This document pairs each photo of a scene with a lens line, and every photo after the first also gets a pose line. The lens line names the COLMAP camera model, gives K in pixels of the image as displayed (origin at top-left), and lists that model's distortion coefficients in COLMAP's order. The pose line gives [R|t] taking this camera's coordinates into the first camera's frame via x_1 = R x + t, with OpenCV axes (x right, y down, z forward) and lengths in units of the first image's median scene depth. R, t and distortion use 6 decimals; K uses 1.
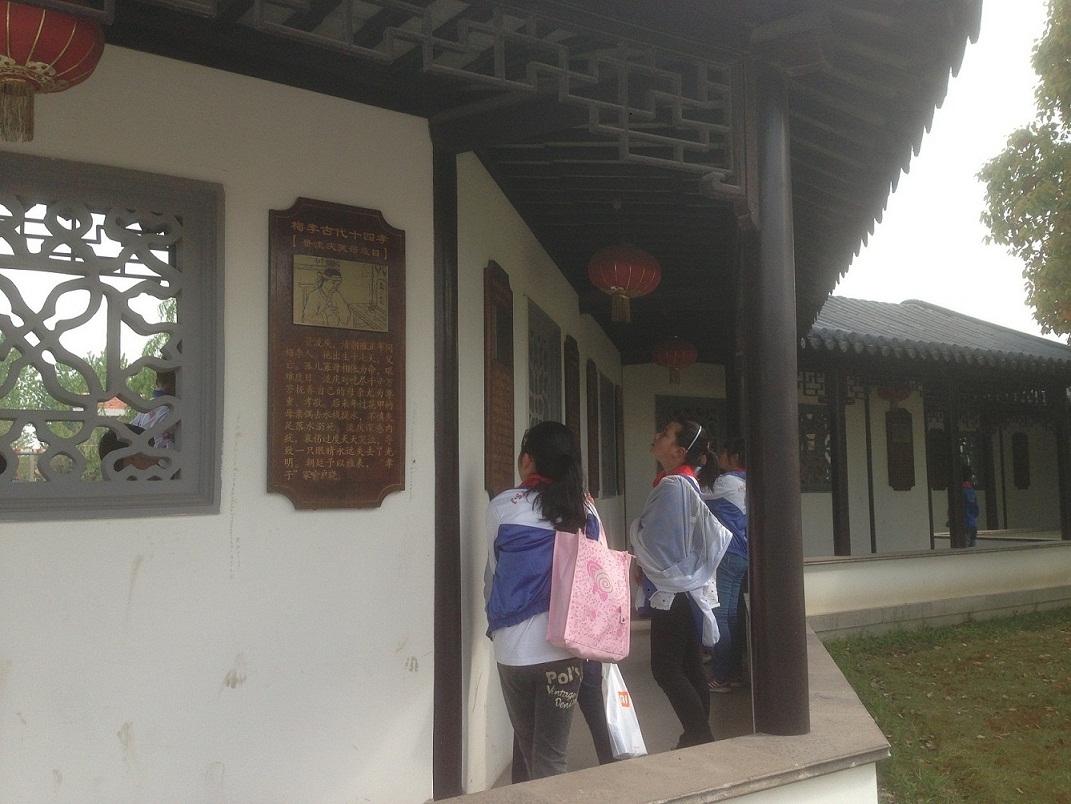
lens RADIAL K [[996.6, 0, 535.9], [0, 996.6, 398.7], [0, 0, 1]] dist [0.147093, -0.257971]
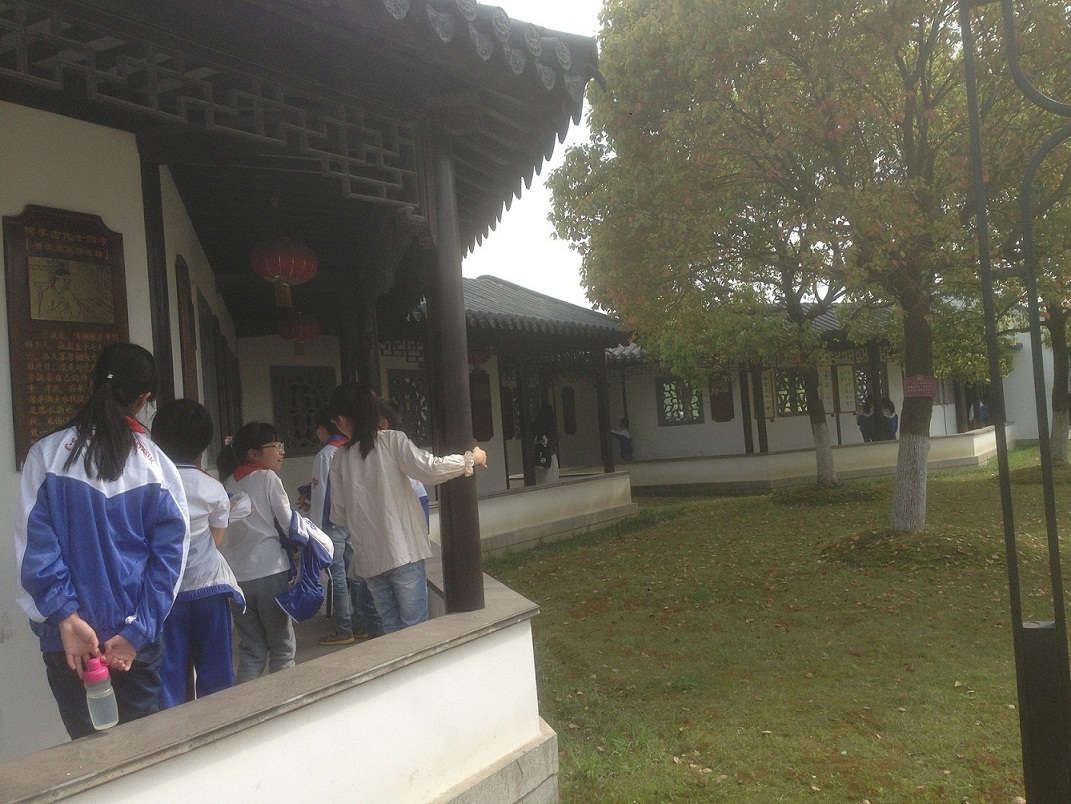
lens RADIAL K [[996.6, 0, 535.9], [0, 996.6, 398.7], [0, 0, 1]] dist [0.147093, -0.257971]
pose [[0.911174, -0.045342, 0.409519, -0.164178], [0.030759, 0.998638, 0.042131, -0.013783], [-0.410872, -0.025792, 0.911328, -0.216827]]
